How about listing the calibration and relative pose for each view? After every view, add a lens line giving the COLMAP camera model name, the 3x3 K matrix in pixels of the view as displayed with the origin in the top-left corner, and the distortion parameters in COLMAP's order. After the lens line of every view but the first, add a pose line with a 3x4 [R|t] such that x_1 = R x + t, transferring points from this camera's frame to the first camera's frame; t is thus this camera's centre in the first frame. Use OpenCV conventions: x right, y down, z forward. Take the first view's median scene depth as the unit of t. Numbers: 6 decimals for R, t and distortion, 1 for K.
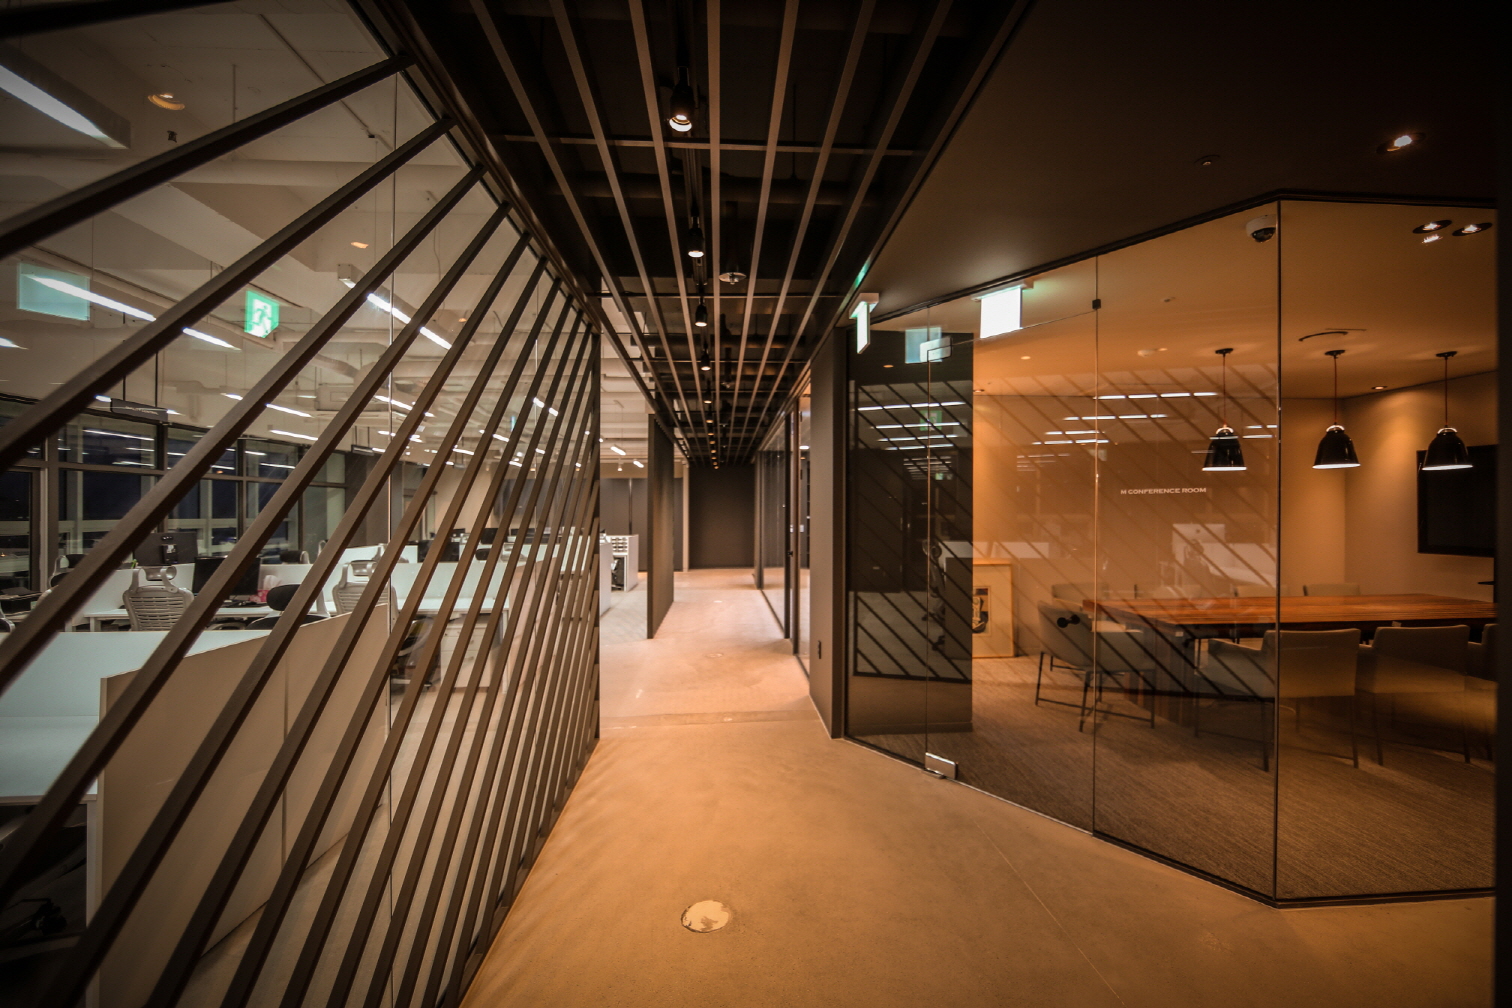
lens RADIAL K [[612.2, 0, 754.2], [0, 612.2, 523.1], [0, 0, 1]] dist [-0.011821, 0.003587]
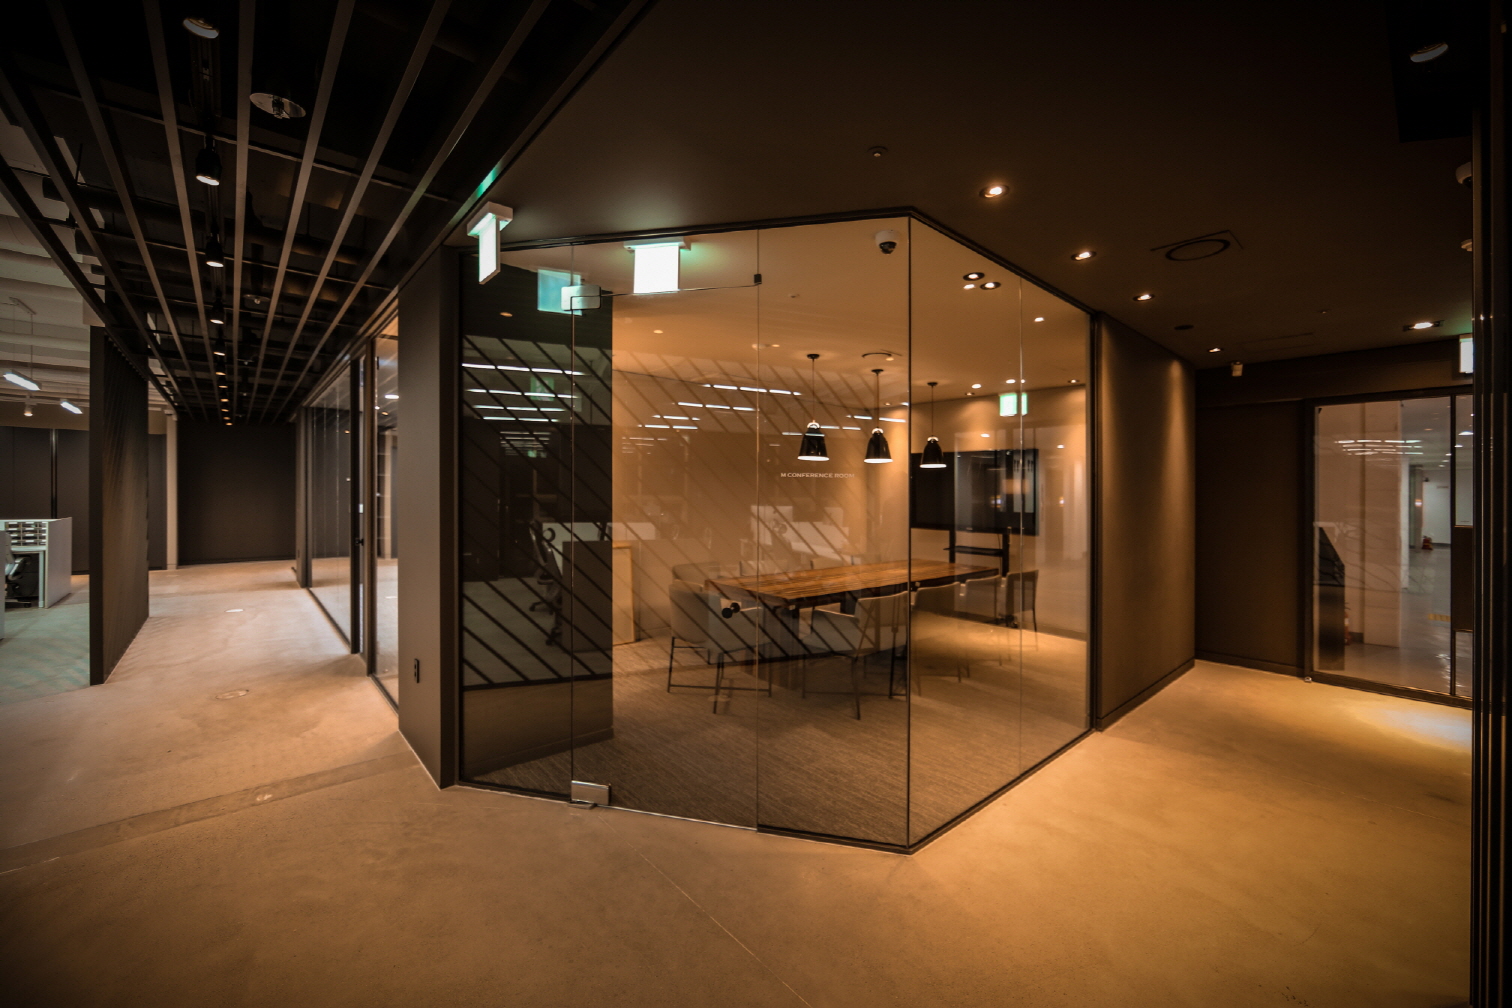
lens RADIAL K [[612.2, 0, 757.5], [0, 612.2, 511.9], [0, 0, 1]] dist [-0.011821, 0.003587]
pose [[0.792194, -0.000722, 0.610269, -0.018477], [-0.008428, 0.999891, 0.012124, -0.001389], [-0.610211, -0.014748, 0.792101, 0.141409]]
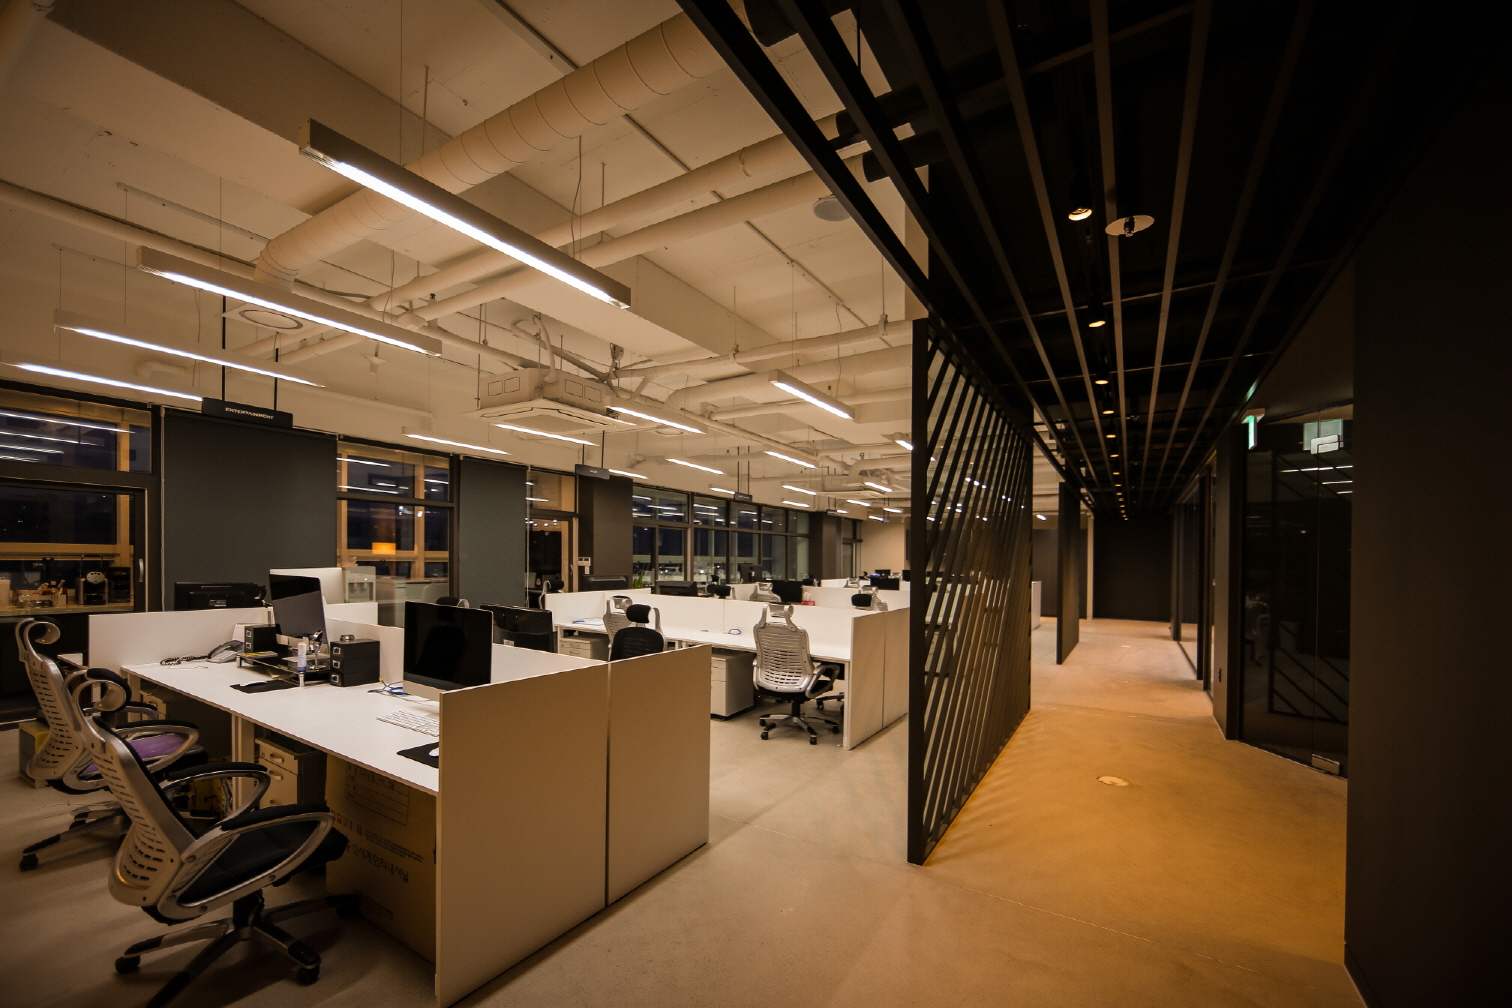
lens RADIAL K [[612.2, 0, 707.6], [0, 612.2, 528.6], [0, 0, 1]] dist [-0.011821, 0.003587]
pose [[0.786144, -0.001974, -0.618041, 0.048326], [-0.037310, 0.998020, -0.050645, 0.006271], [0.616917, 0.062873, 0.784513, -0.623110]]
